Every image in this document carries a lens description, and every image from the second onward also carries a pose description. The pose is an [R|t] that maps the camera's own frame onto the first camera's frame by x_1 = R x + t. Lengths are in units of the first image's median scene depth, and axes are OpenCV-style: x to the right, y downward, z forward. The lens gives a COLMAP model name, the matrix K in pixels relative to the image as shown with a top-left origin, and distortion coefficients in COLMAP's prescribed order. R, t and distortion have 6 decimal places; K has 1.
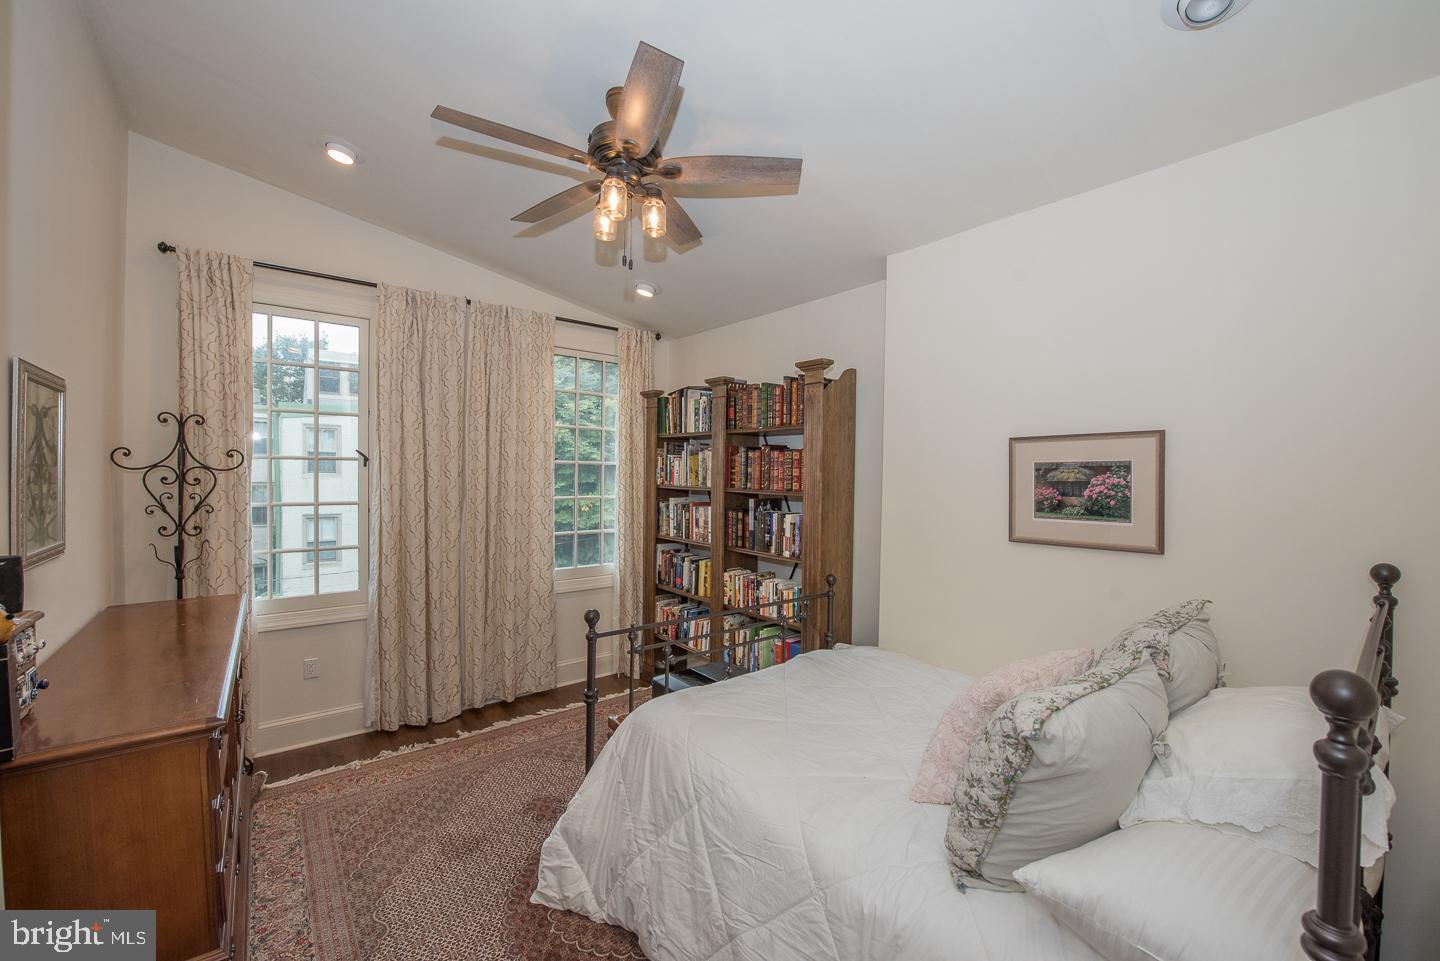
lens RADIAL K [[568.6, 0, 719.4], [0, 568.6, 477.0], [0, 0, 1]] dist [-0.016655, -0.000946]
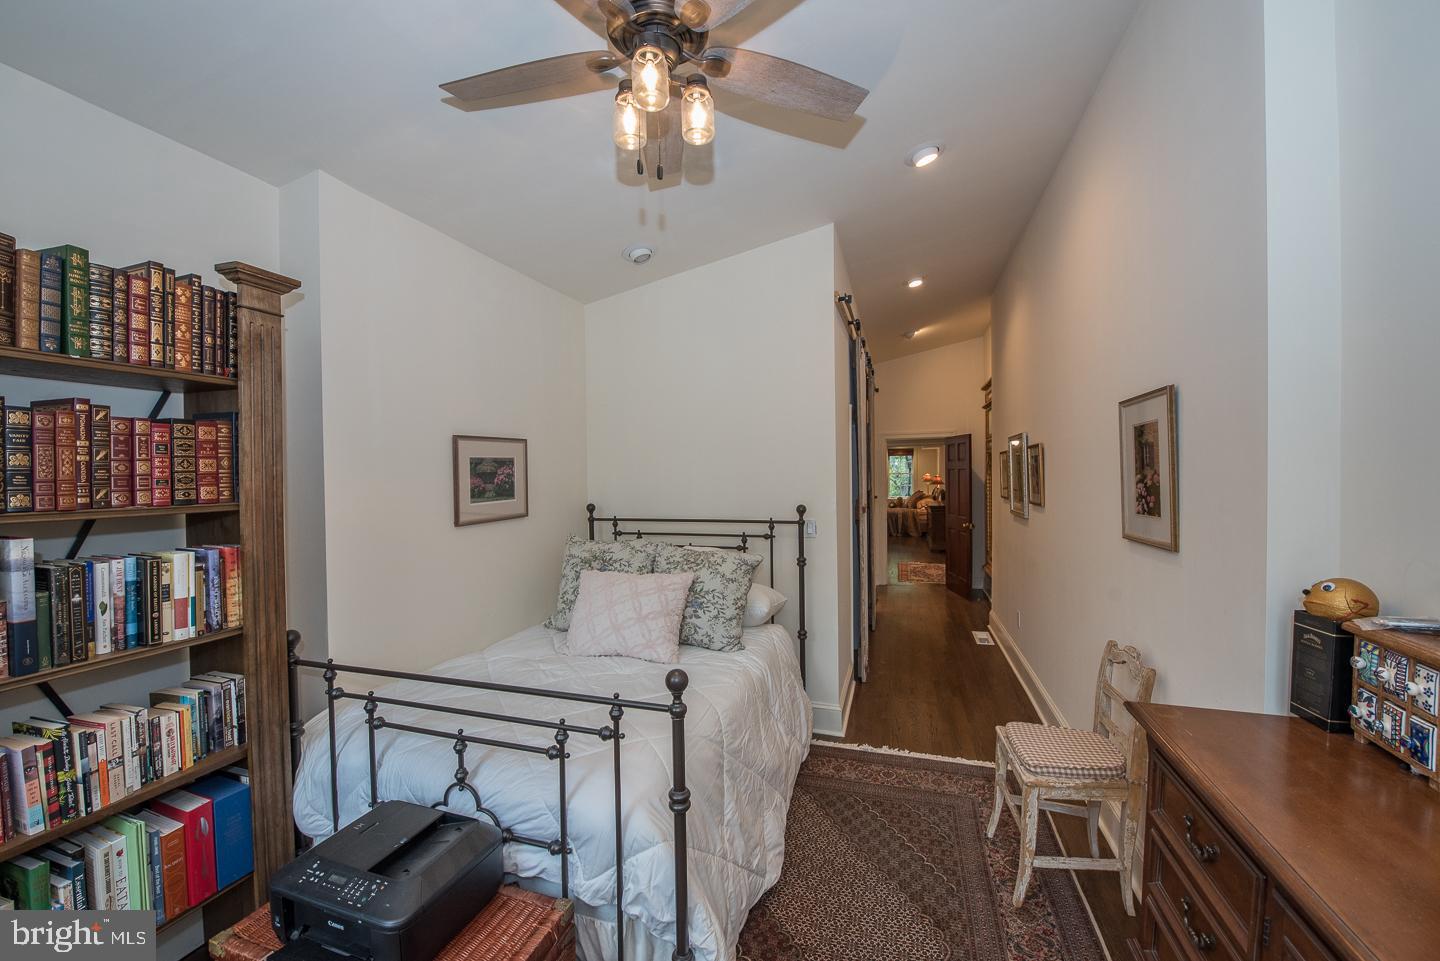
lens RADIAL K [[568.6, 0, 722.3], [0, 568.6, 474.9], [0, 0, 1]] dist [-0.016655, -0.000946]
pose [[-0.550751, -0.004834, 0.834656, -0.784840], [0.019584, 0.999633, 0.018711, -0.000360], [-0.834440, 0.026651, -0.550454, 1.273875]]
